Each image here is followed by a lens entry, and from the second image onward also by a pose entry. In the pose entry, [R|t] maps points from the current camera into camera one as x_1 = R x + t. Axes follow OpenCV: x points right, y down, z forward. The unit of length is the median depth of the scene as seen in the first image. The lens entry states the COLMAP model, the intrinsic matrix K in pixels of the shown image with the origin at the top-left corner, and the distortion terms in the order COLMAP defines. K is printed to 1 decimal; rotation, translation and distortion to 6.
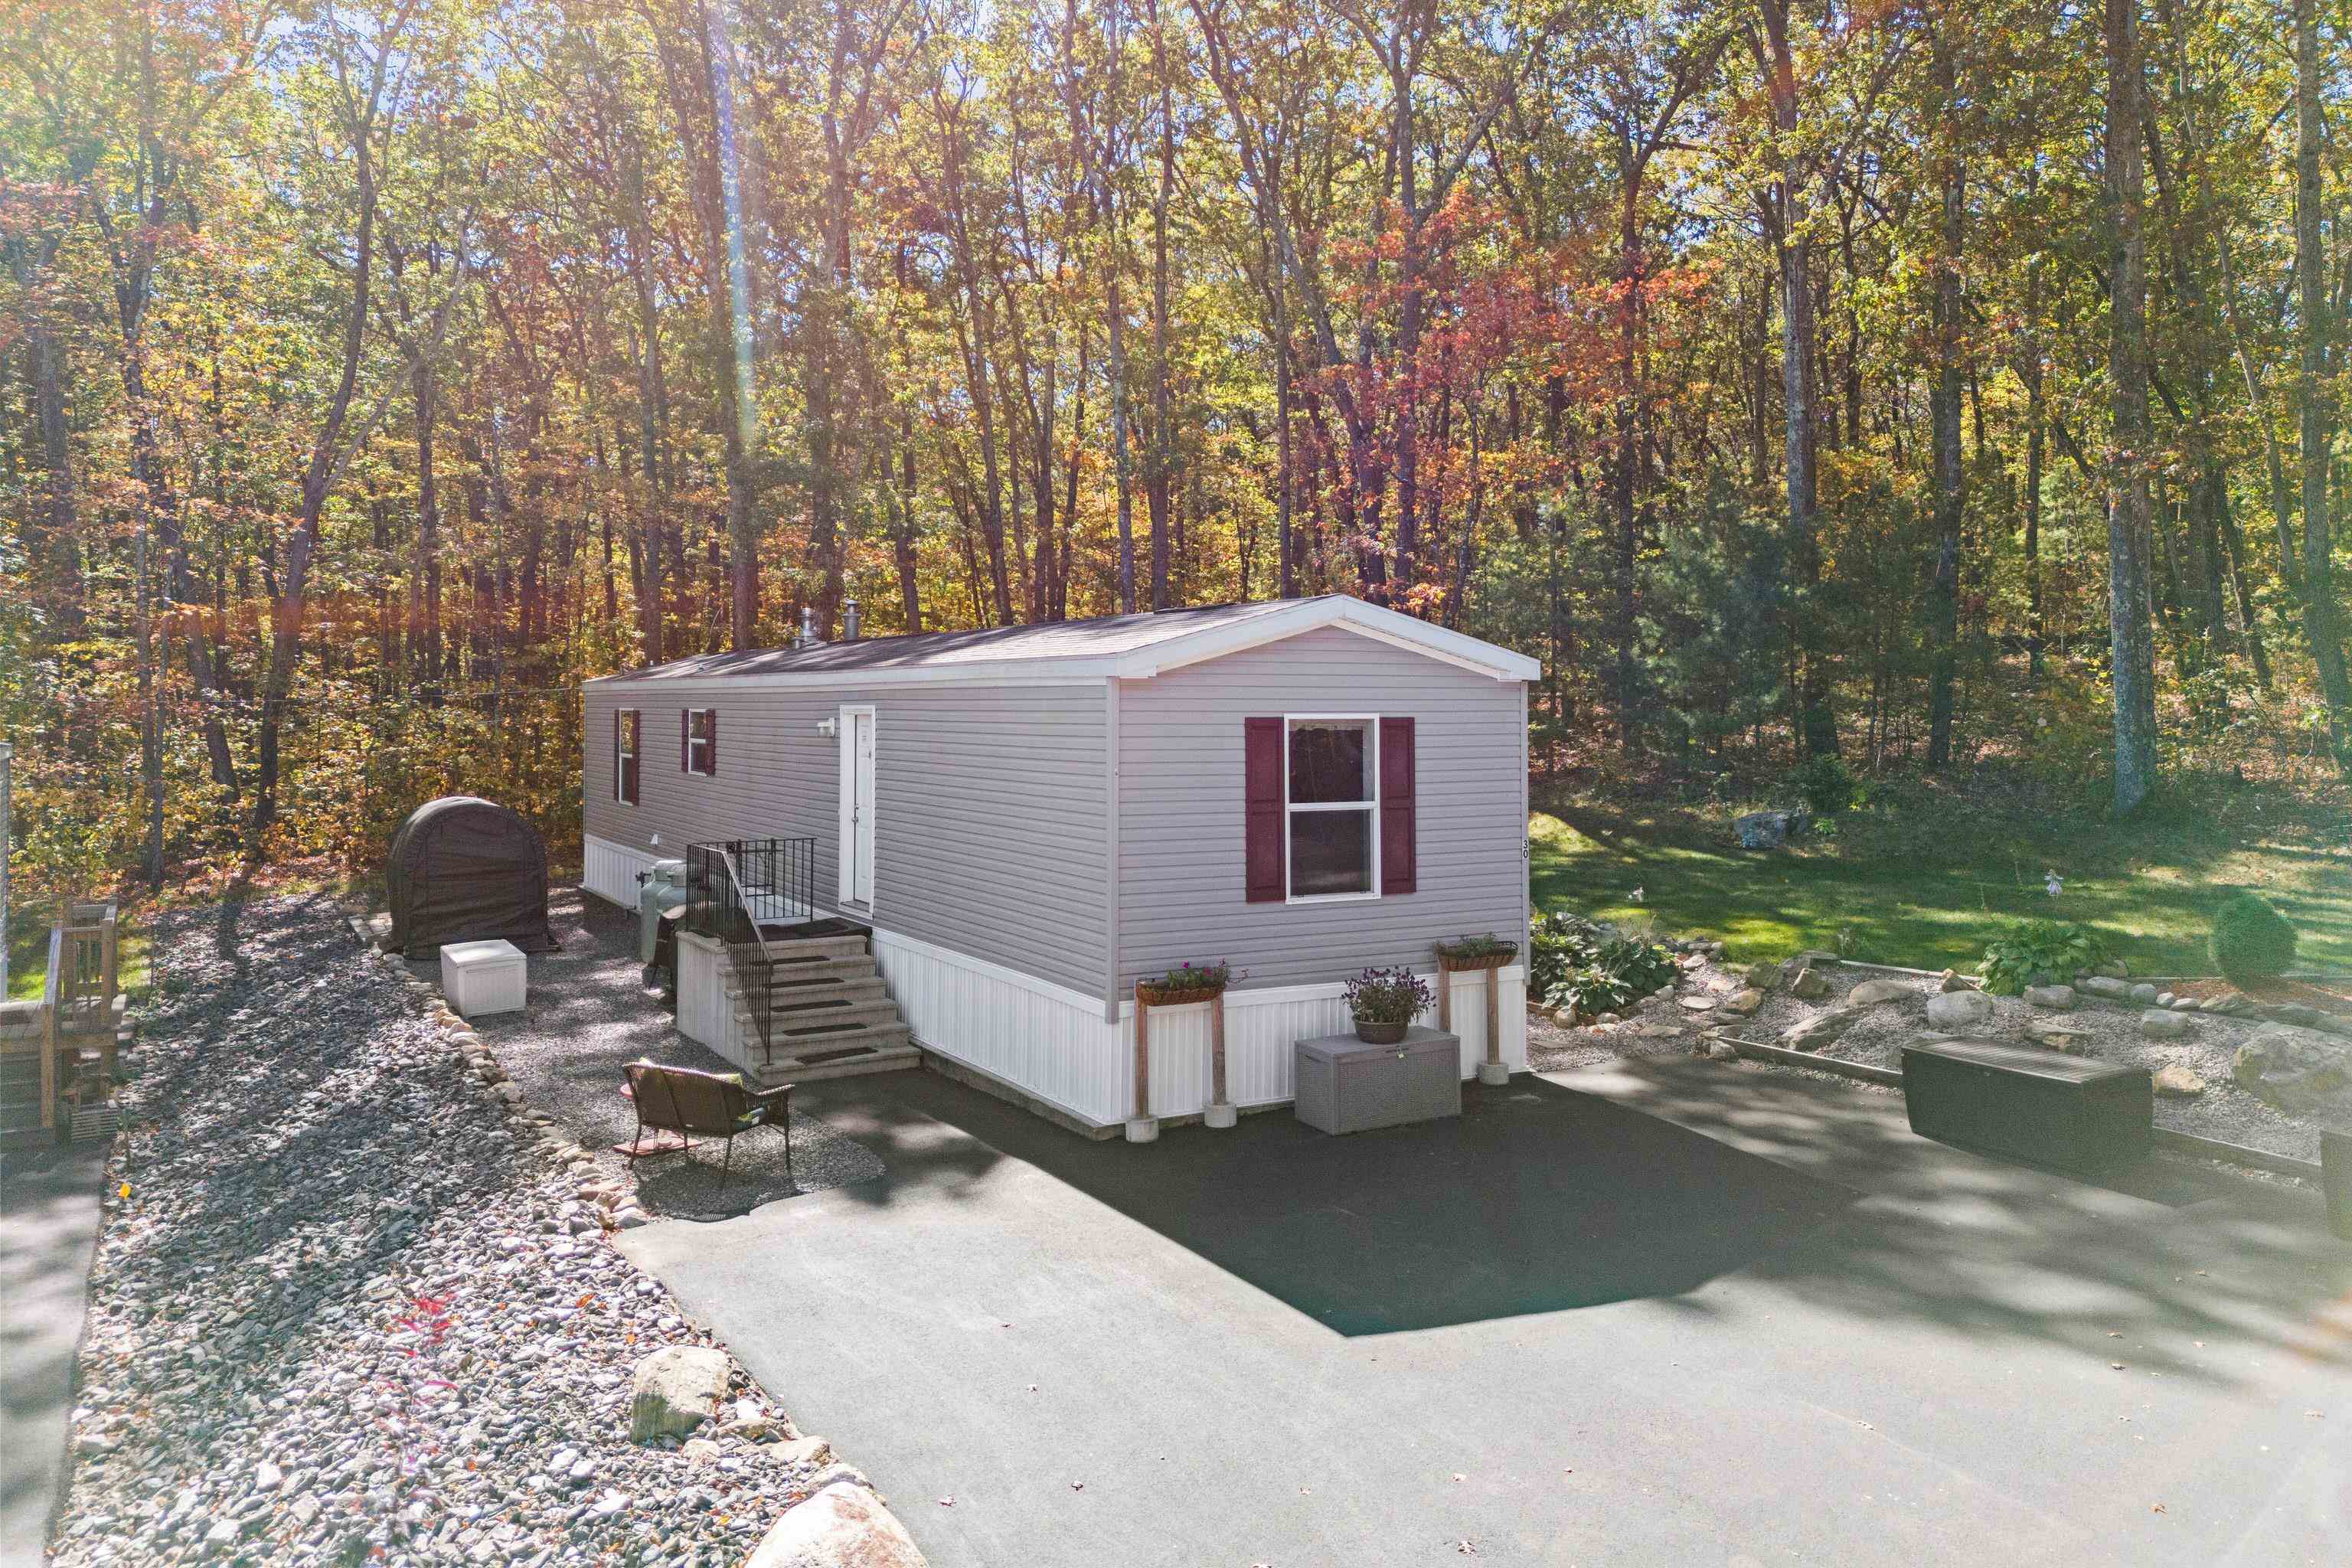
lens RADIAL K [[1774.4, 0, 1165.2], [0, 1774.4, 789.5], [0, 0, 1]] dist [0.045604, -0.025147]
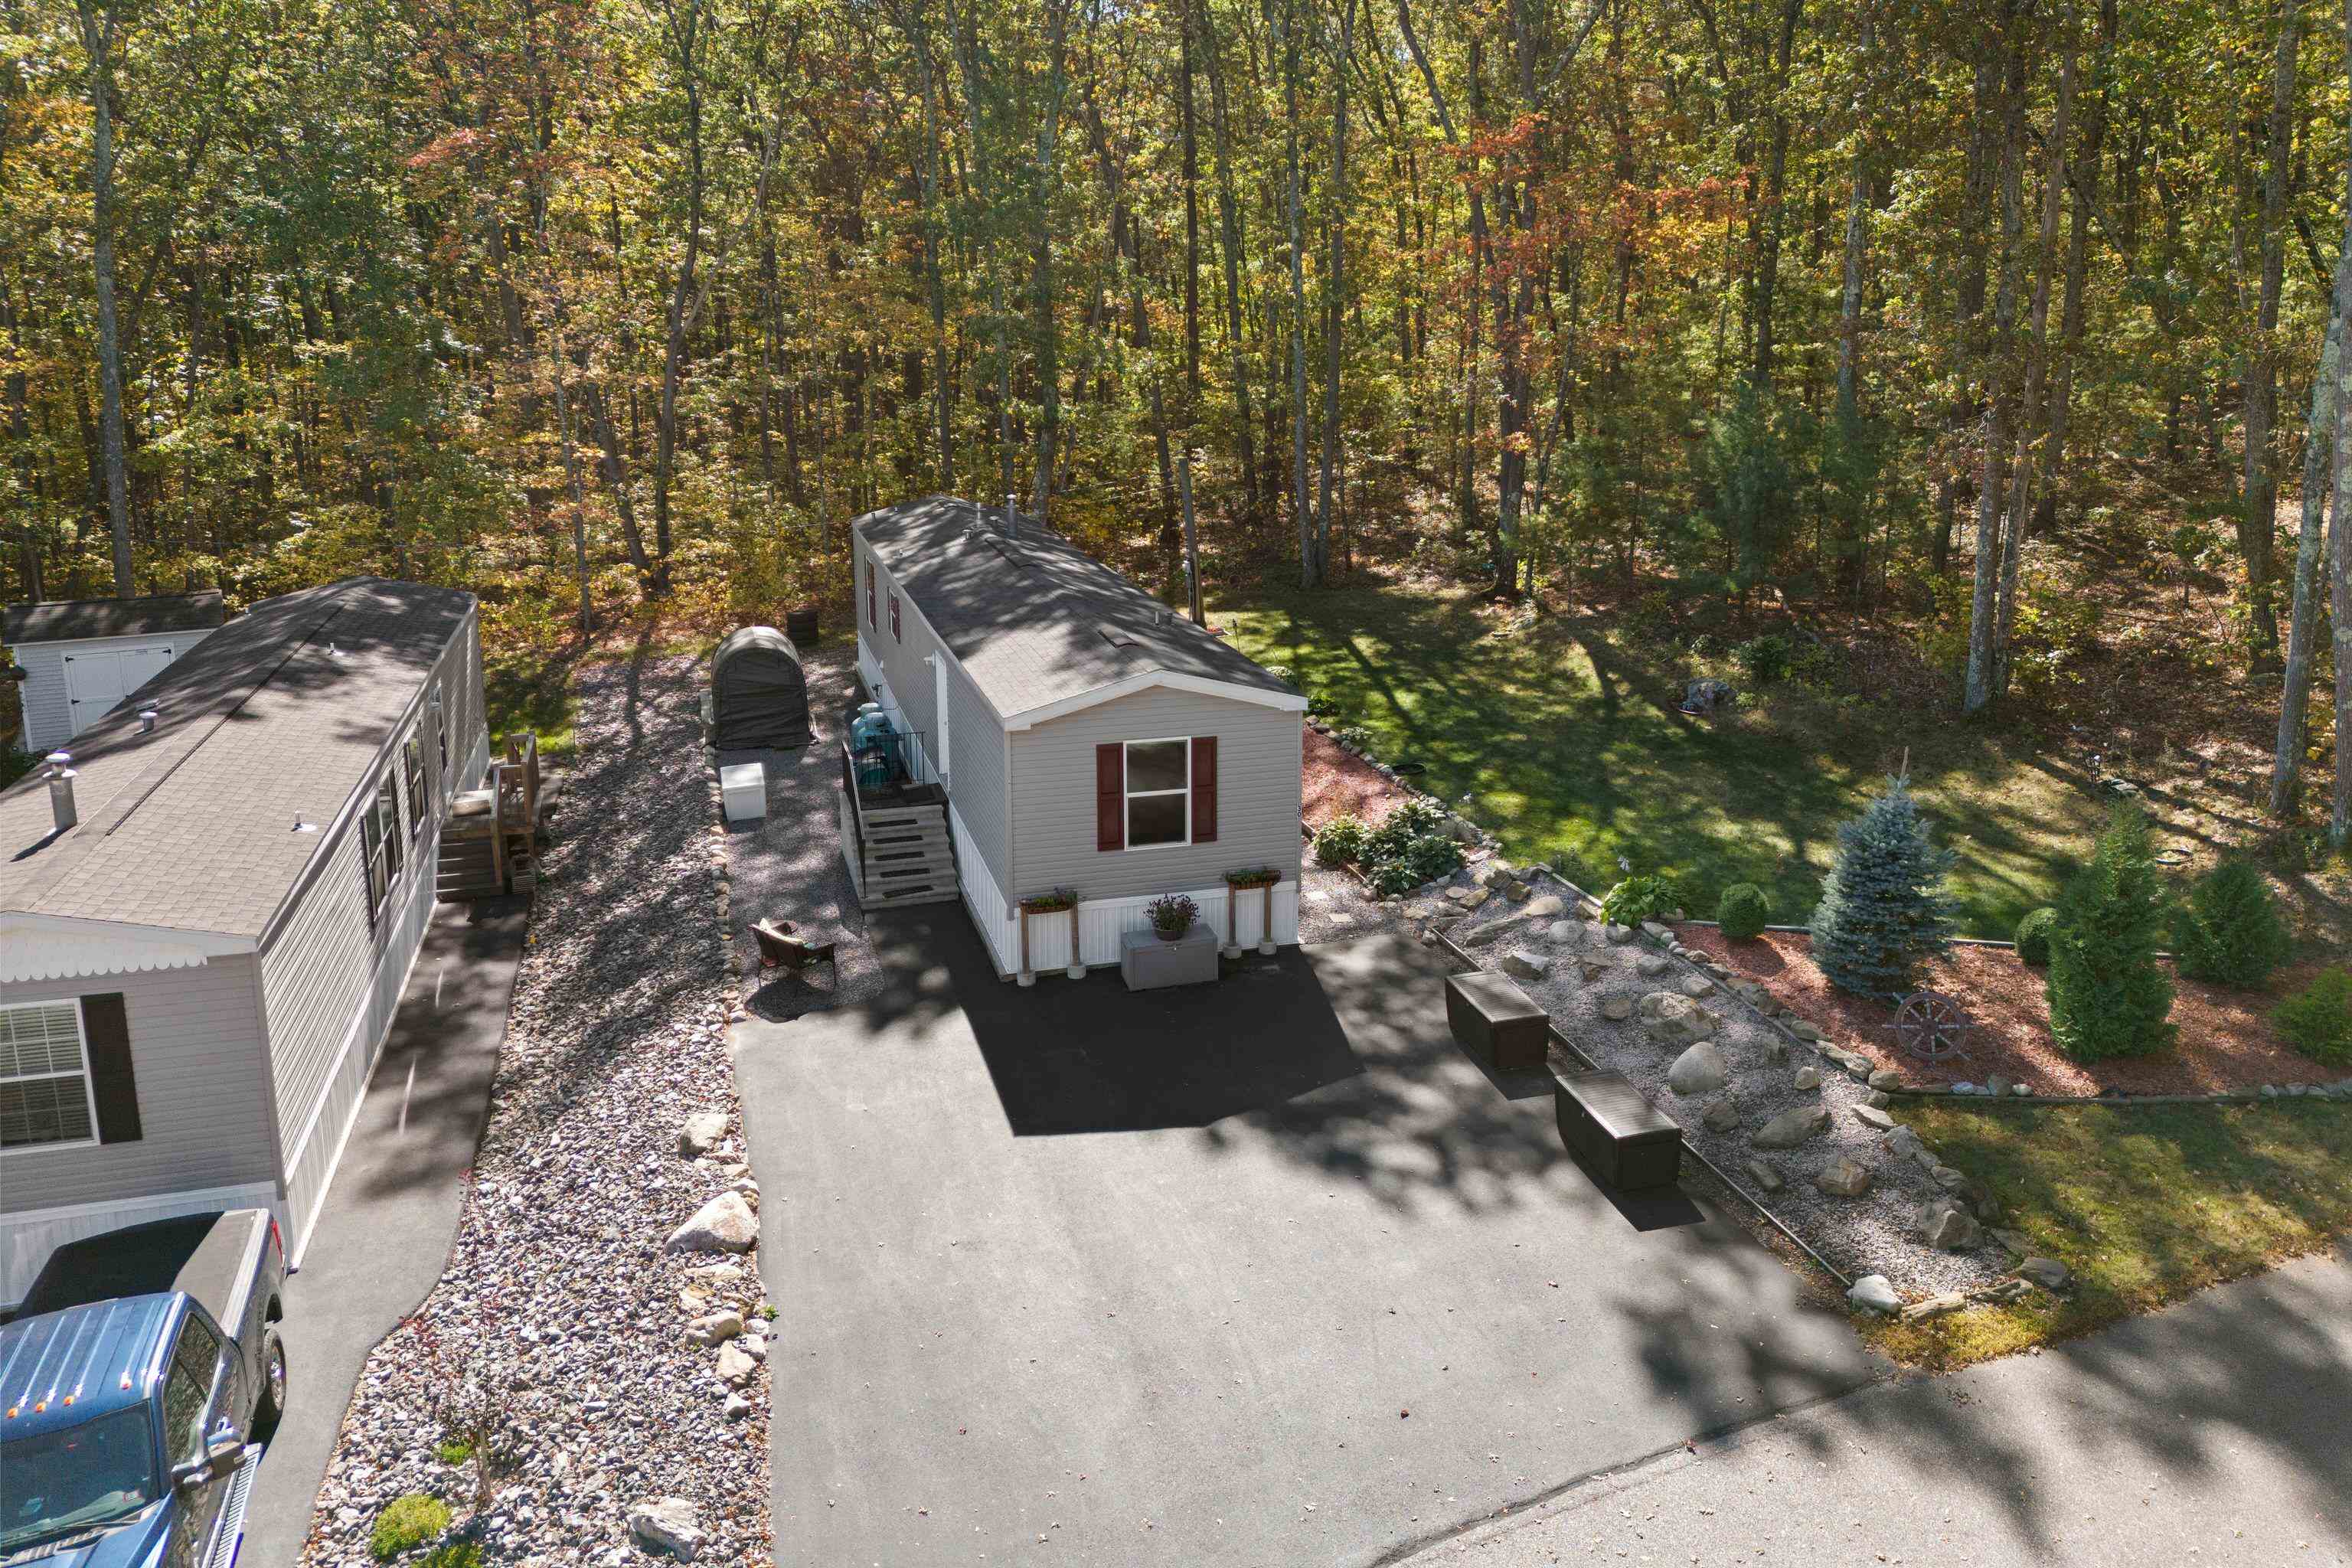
lens RADIAL K [[1774.4, 0, 1173.7], [0, 1774.4, 785.2], [0, 0, 1]] dist [0.045604, -0.025147]
pose [[0.970865, 0.069490, -0.229332, 0.522559], [-0.012244, 0.970165, 0.242137, -0.426588], [0.239316, -0.232274, 0.942750, -0.592194]]
